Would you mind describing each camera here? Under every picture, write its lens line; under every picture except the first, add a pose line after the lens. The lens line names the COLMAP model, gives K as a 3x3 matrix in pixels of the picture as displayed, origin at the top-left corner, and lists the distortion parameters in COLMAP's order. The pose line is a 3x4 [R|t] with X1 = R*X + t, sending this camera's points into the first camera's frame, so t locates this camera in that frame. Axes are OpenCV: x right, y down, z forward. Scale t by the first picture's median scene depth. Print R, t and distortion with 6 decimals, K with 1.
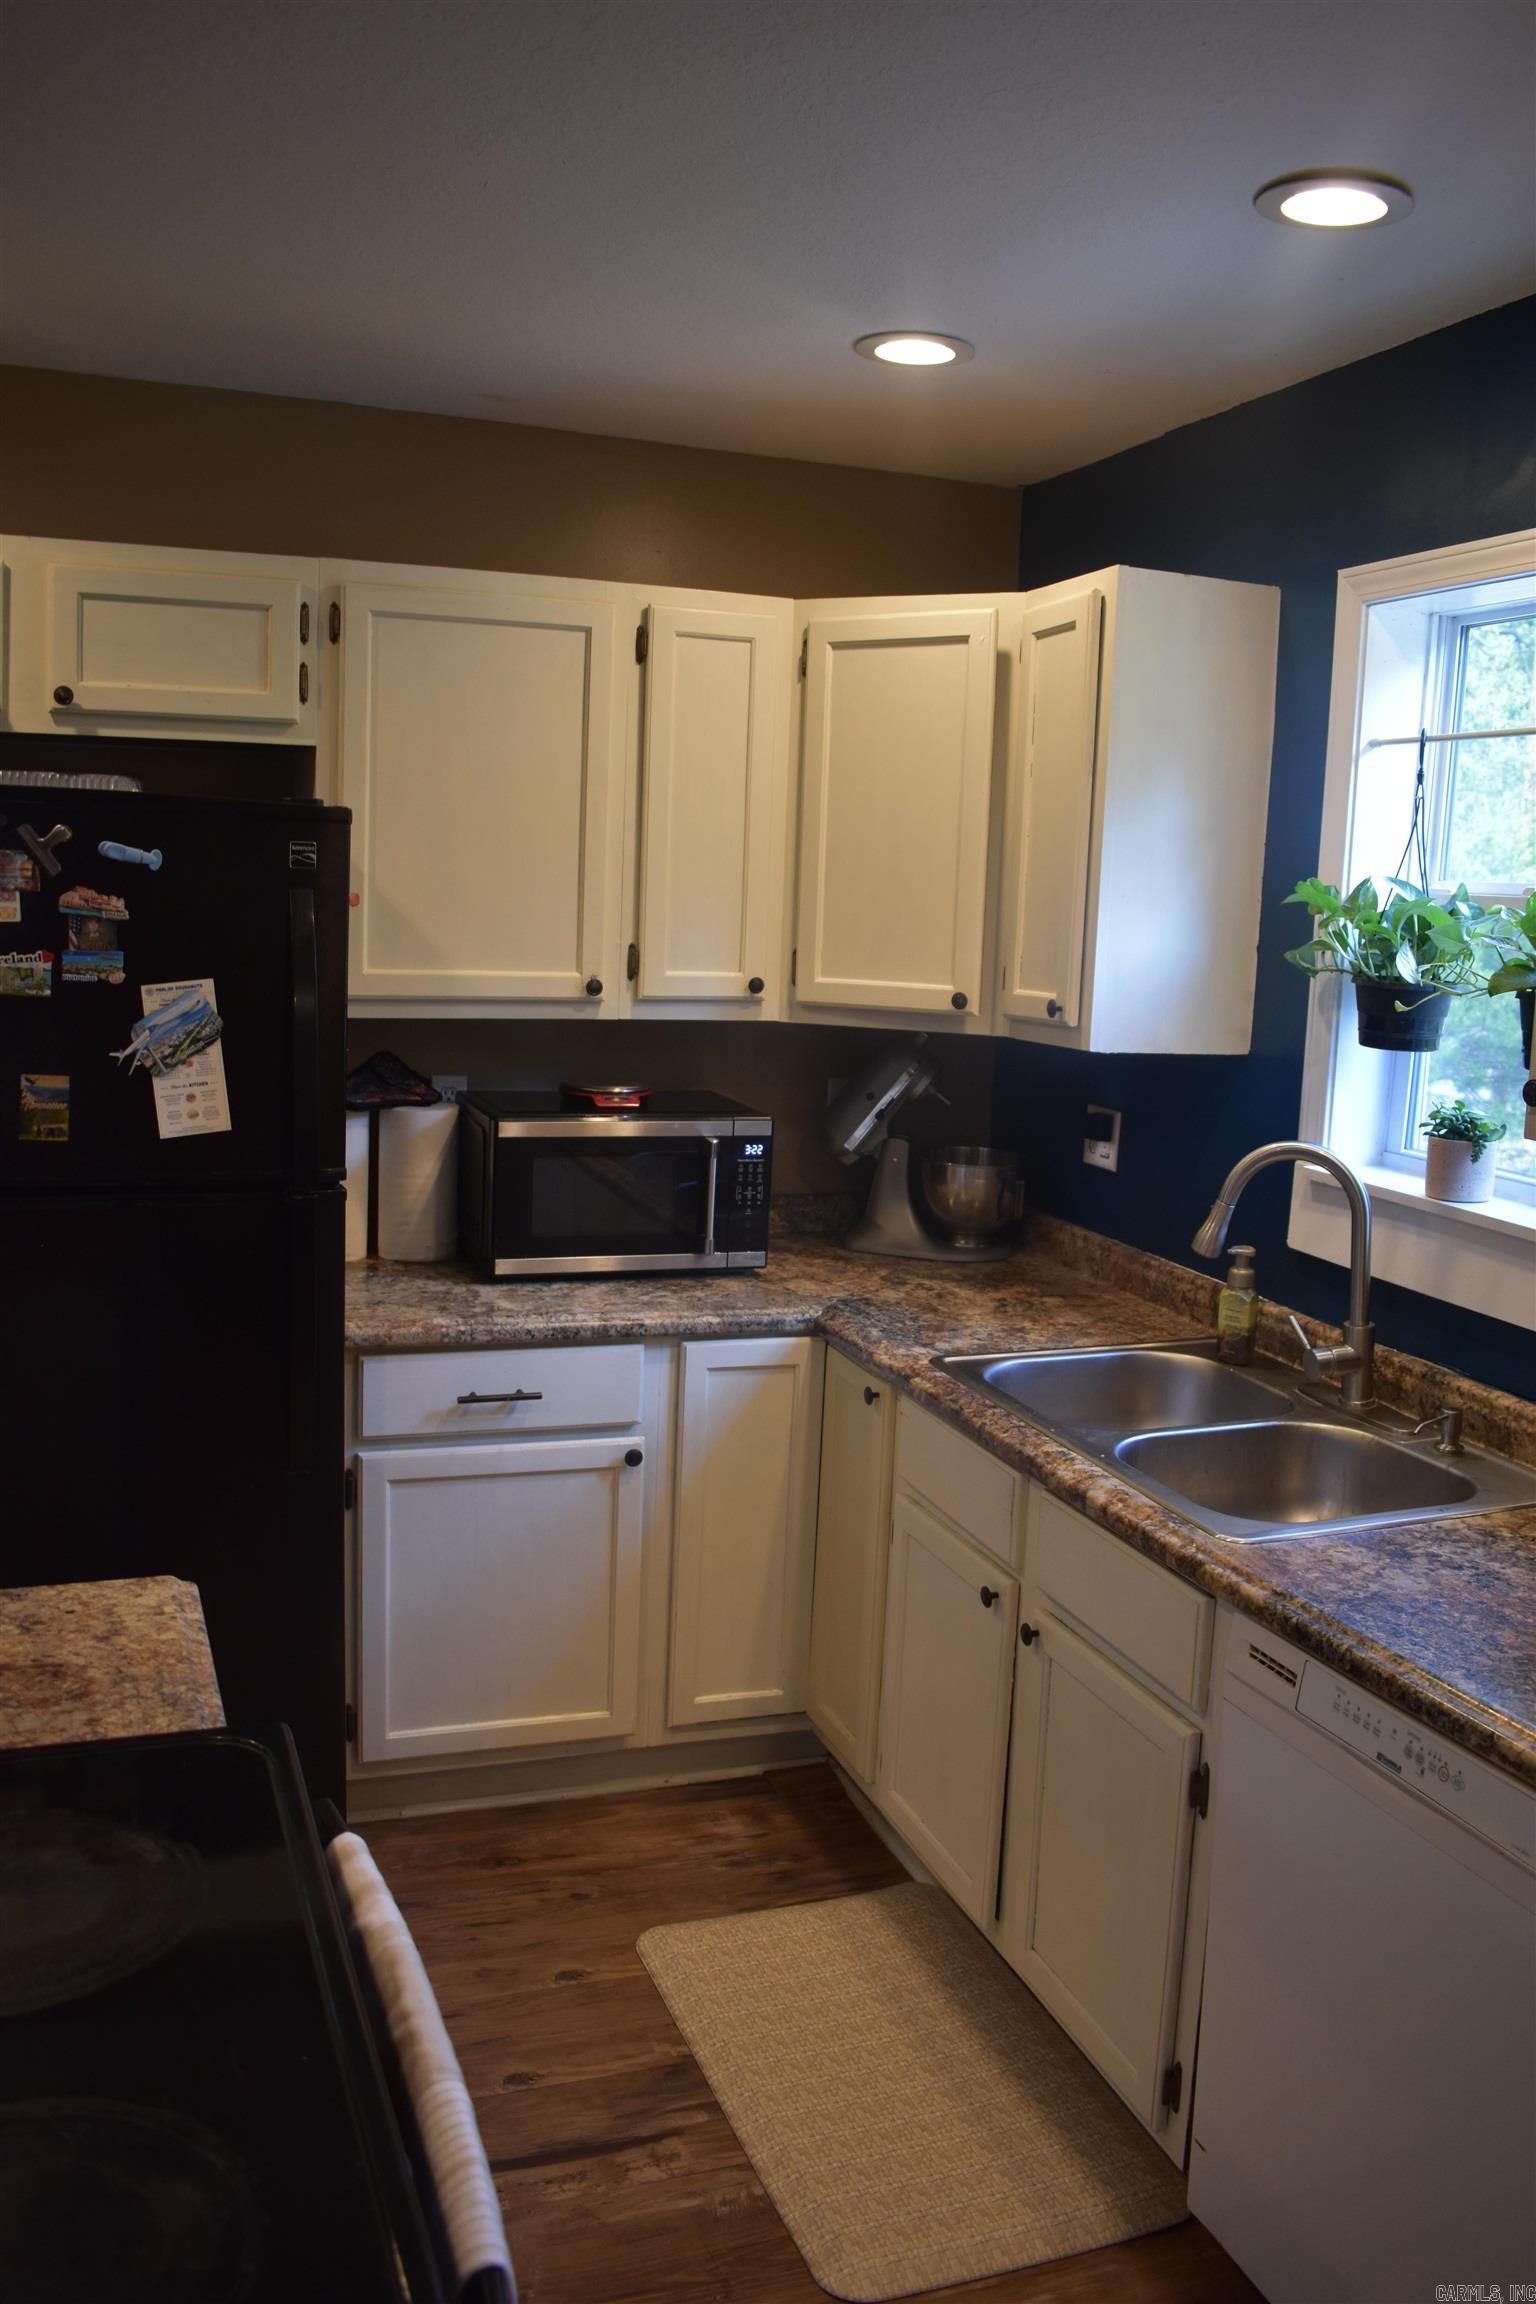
lens RADIAL K [[1858.9, 0, 792.4], [0, 1858.9, 1178.9], [0, 0, 1]] dist [-0.099643, 0.028328]
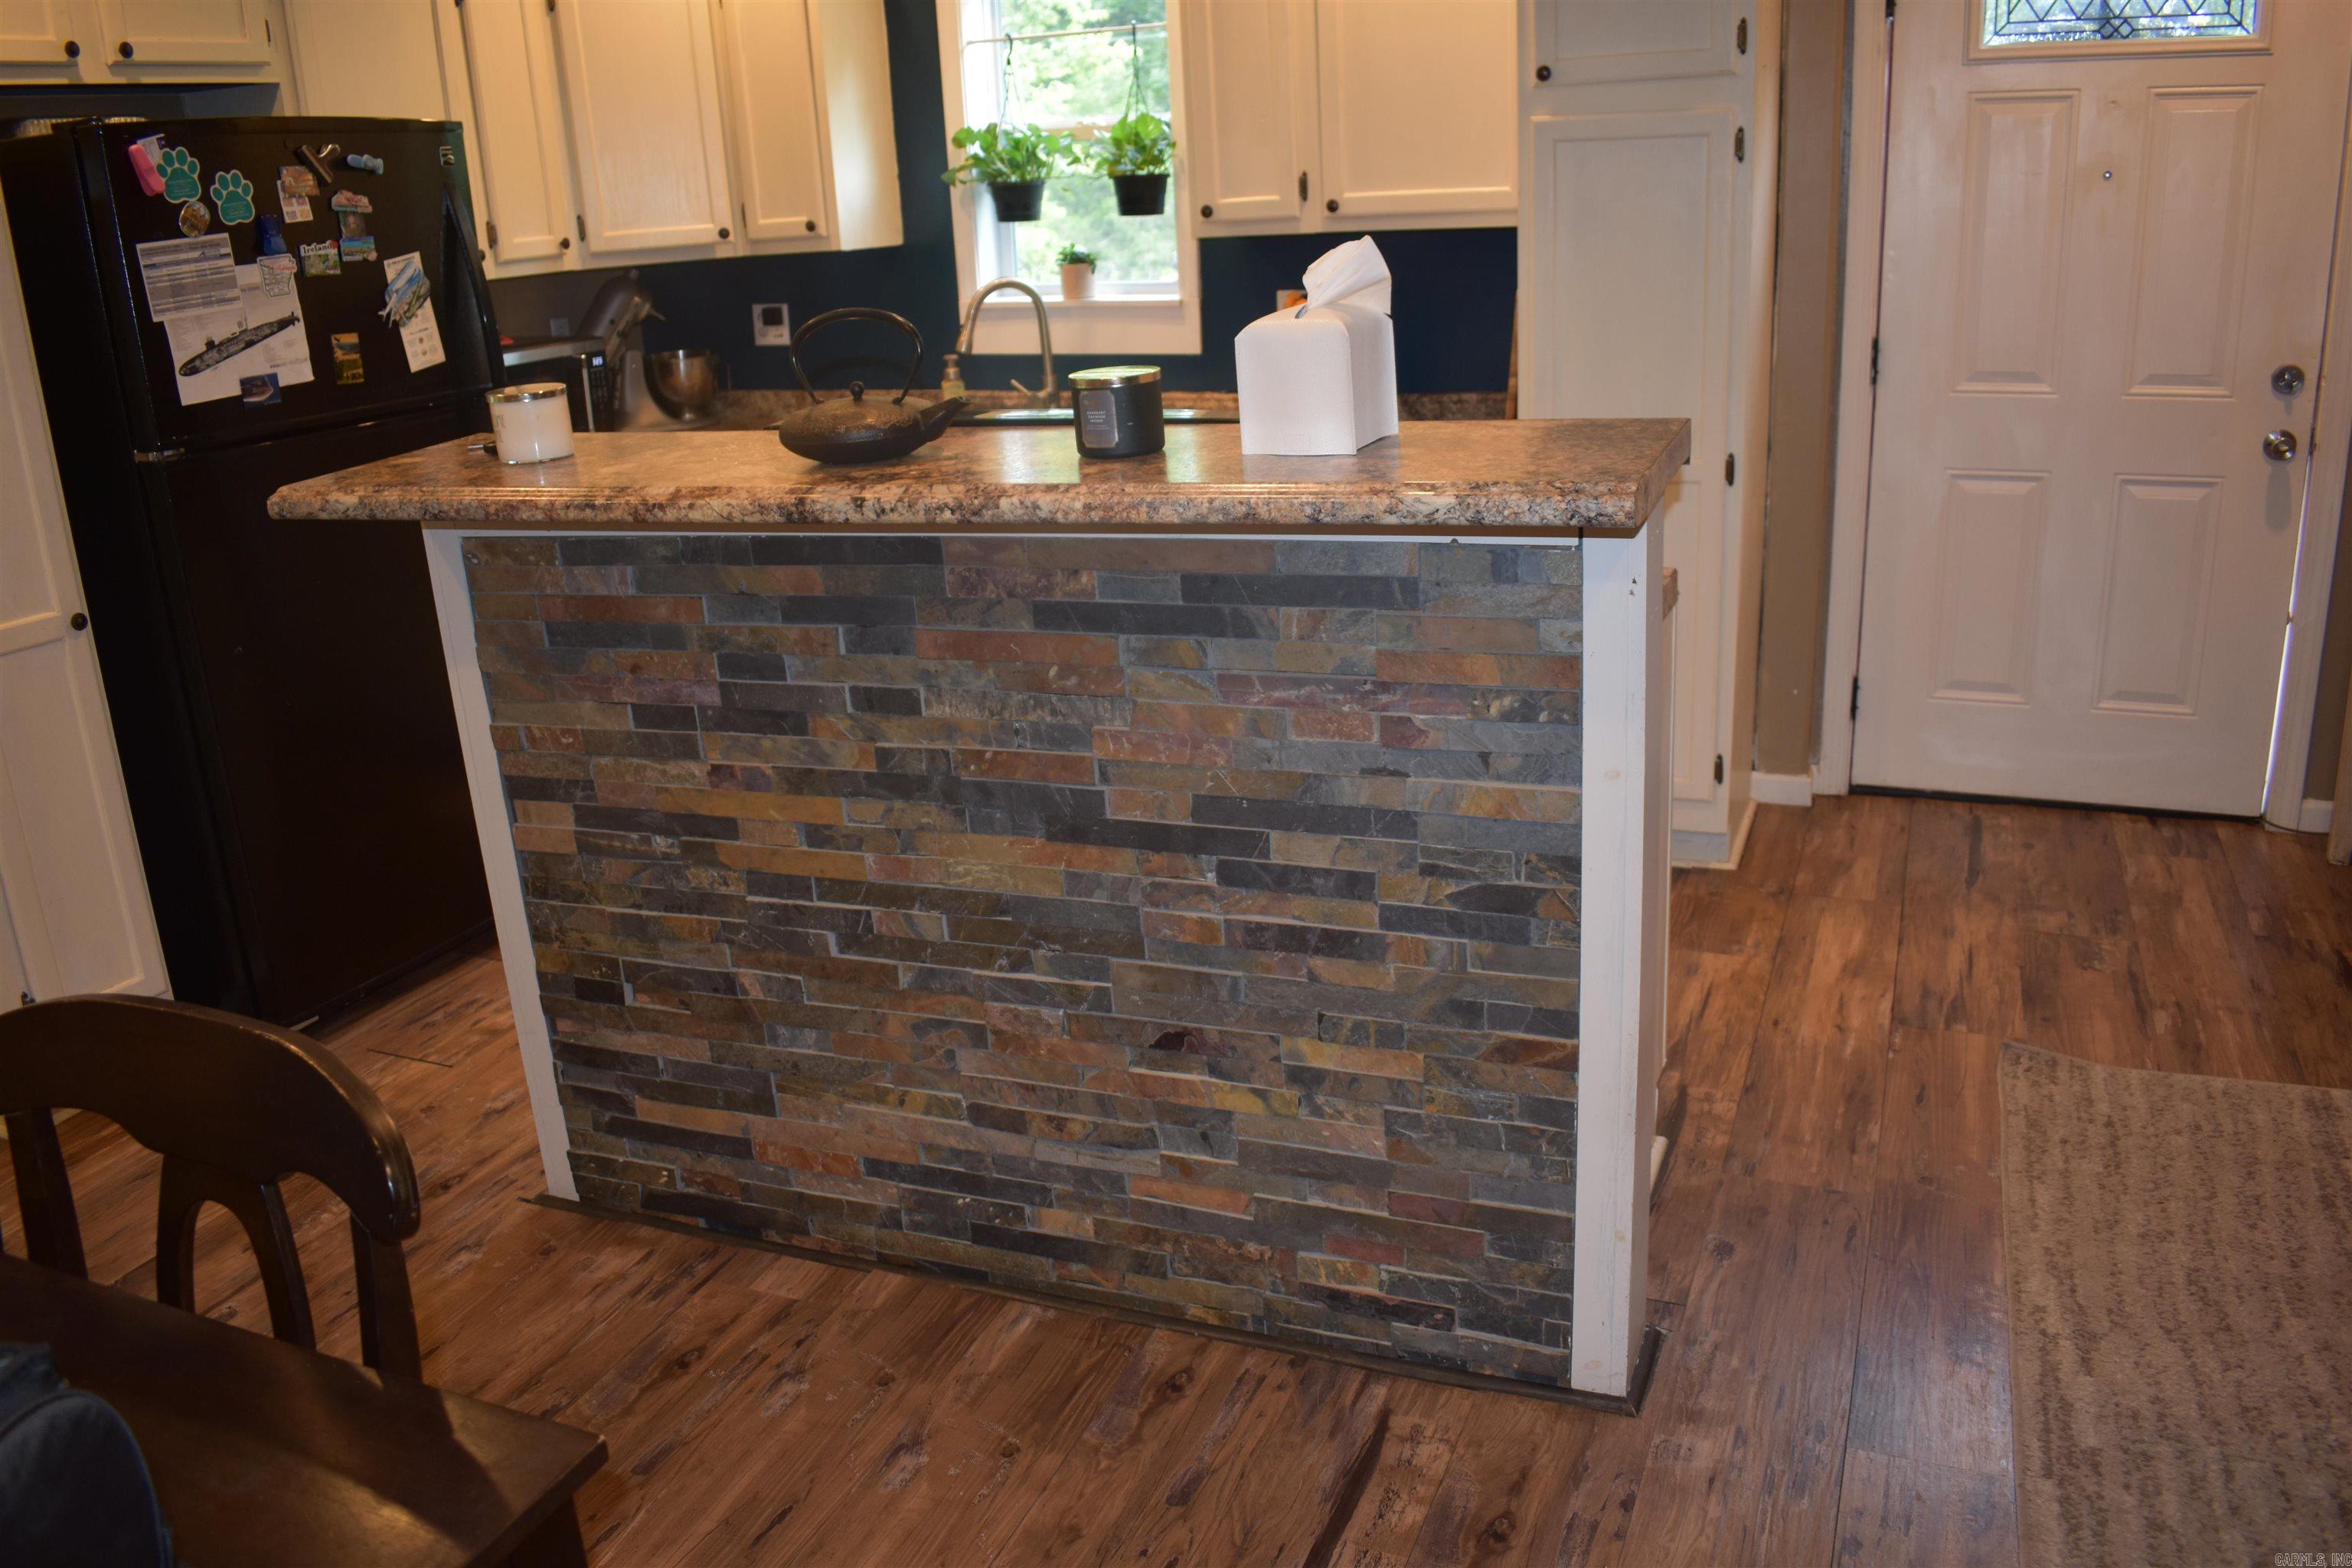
lens RADIAL K [[1897.6, 0, 1196.4], [0, 1897.6, 775.8], [0, 0, 1]] dist [-0.099643, 0.028328]
pose [[0.682516, -0.294146, 0.669067, -0.872866], [0.188322, 0.955304, 0.227879, 0.054479], [-0.706192, -0.029531, 0.707404, -0.371260]]
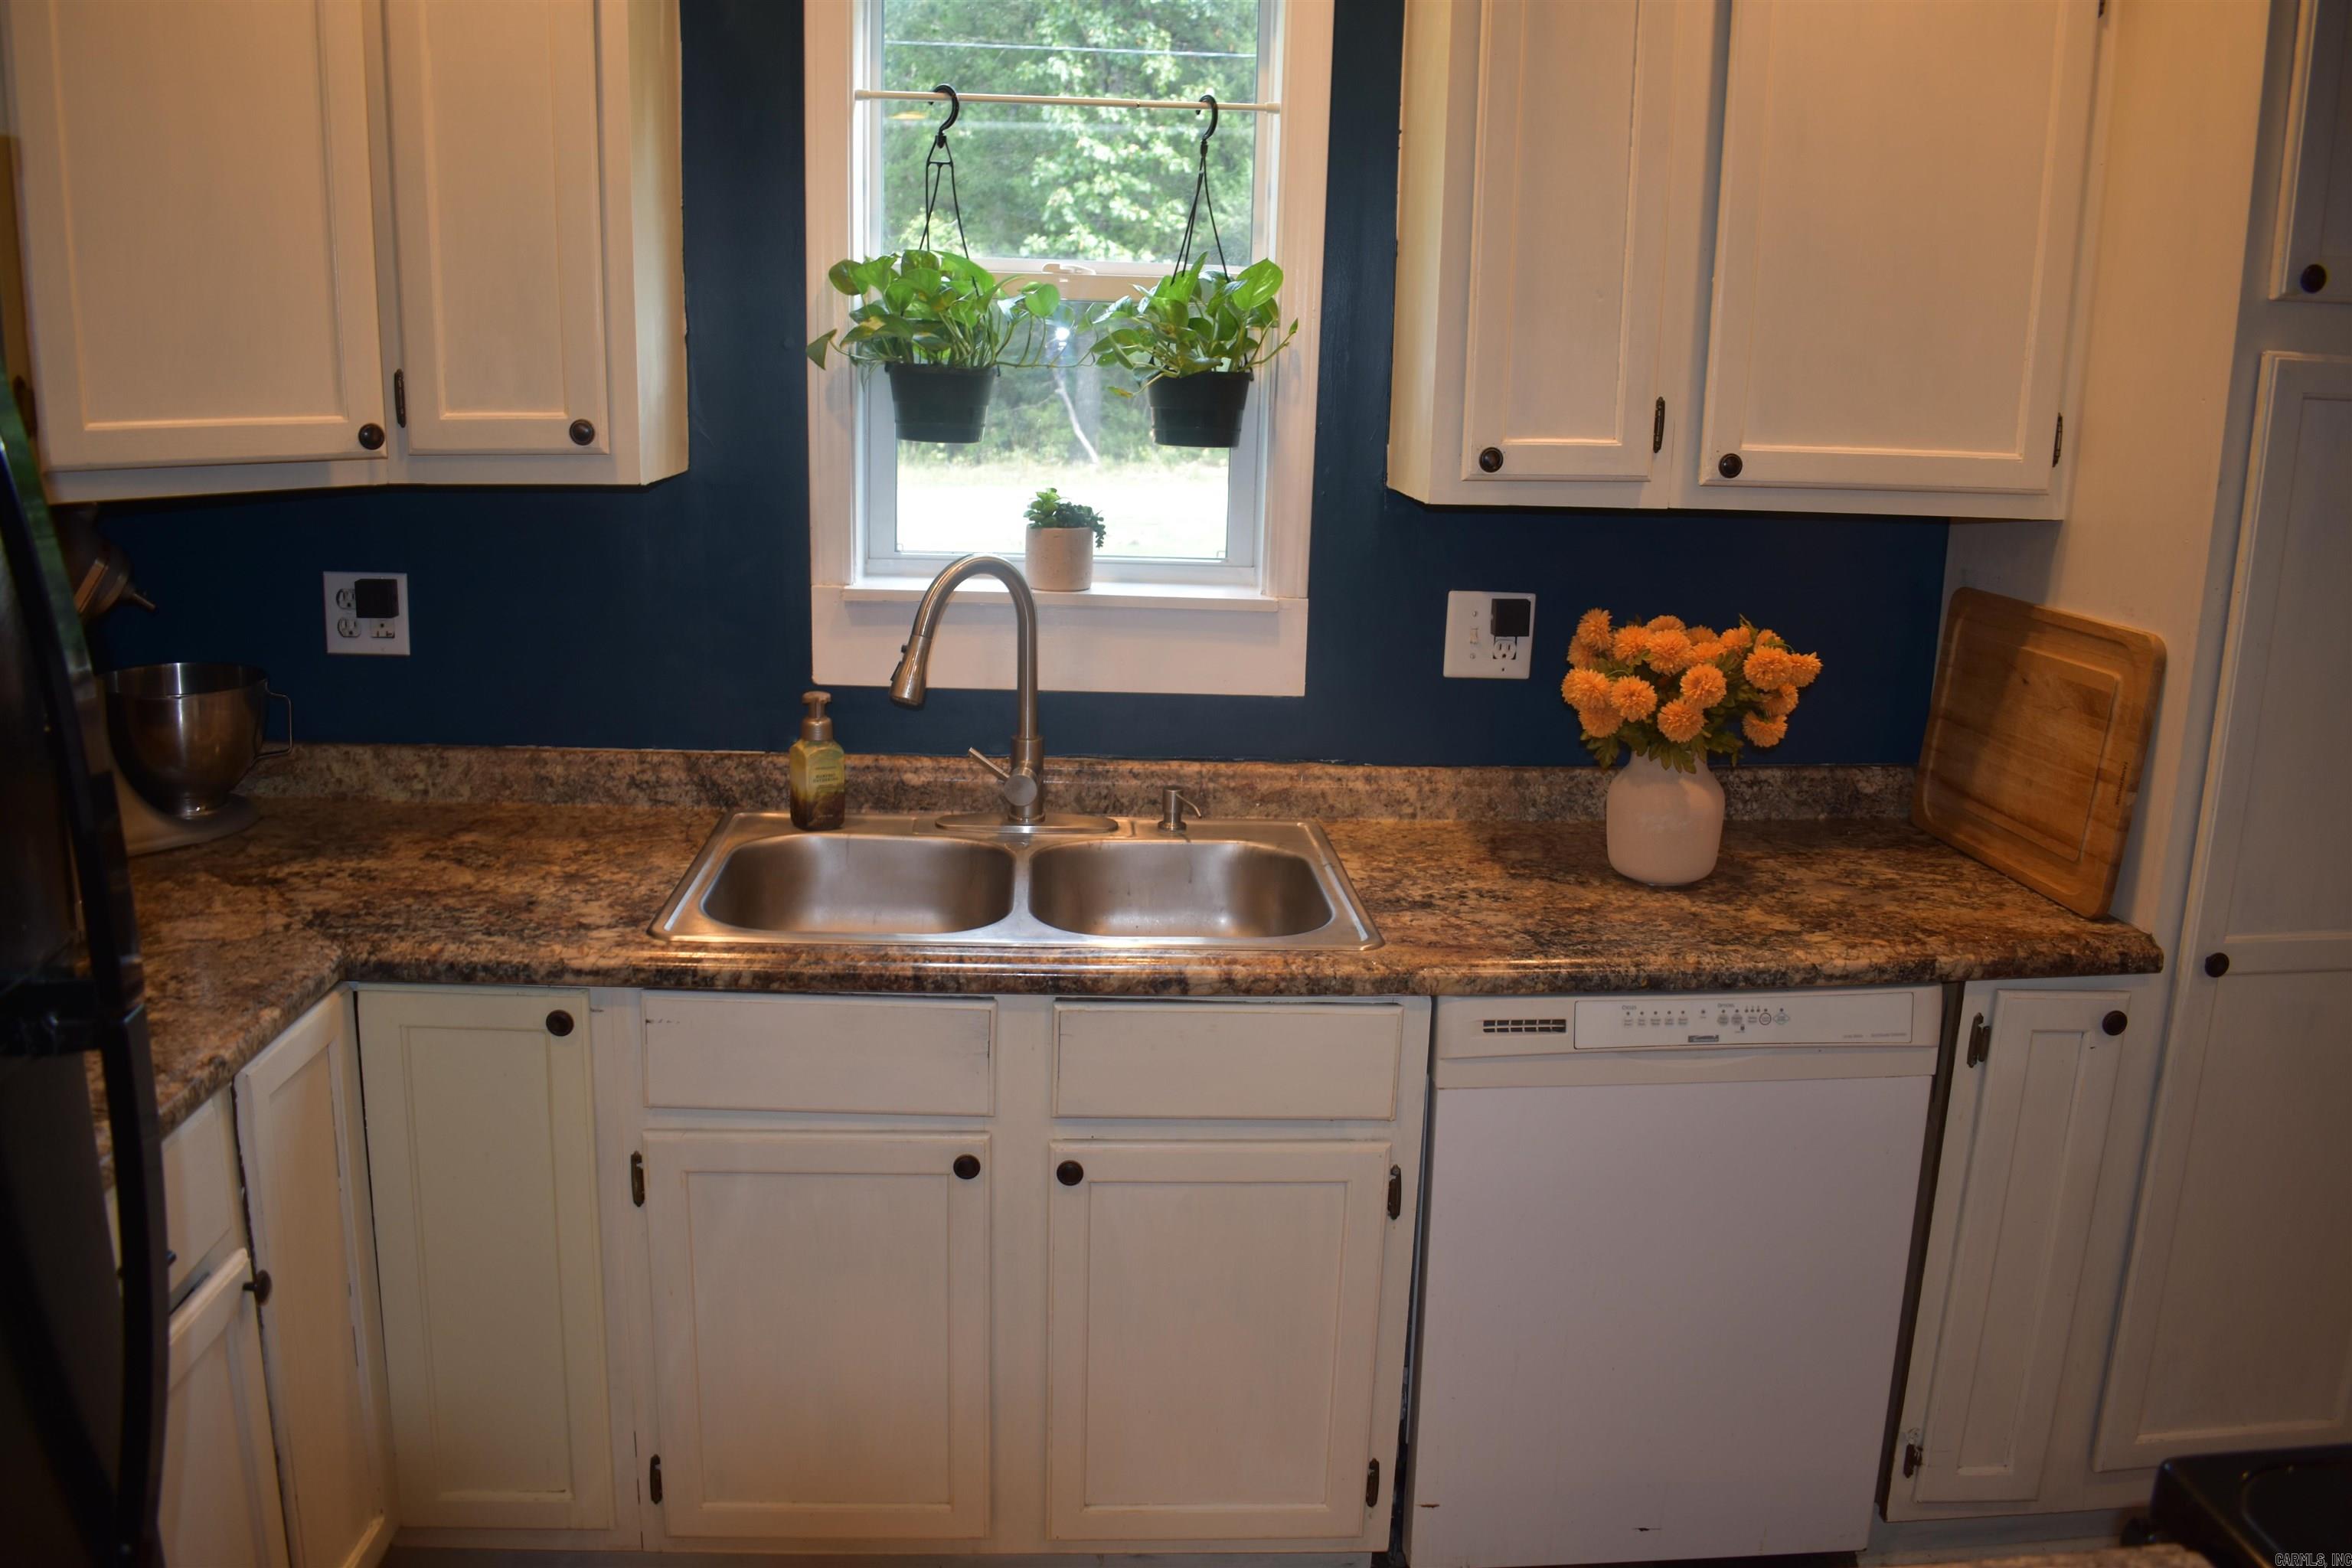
lens RADIAL K [[1897.6, 0, 1198.3], [0, 1897.6, 775.4], [0, 0, 1]] dist [-0.099643, 0.028328]
pose [[0.281235, -0.247786, 0.927097, -0.534349], [0.132528, 0.966861, 0.218212, -0.095131], [-0.950444, 0.061497, 0.304754, 0.590366]]
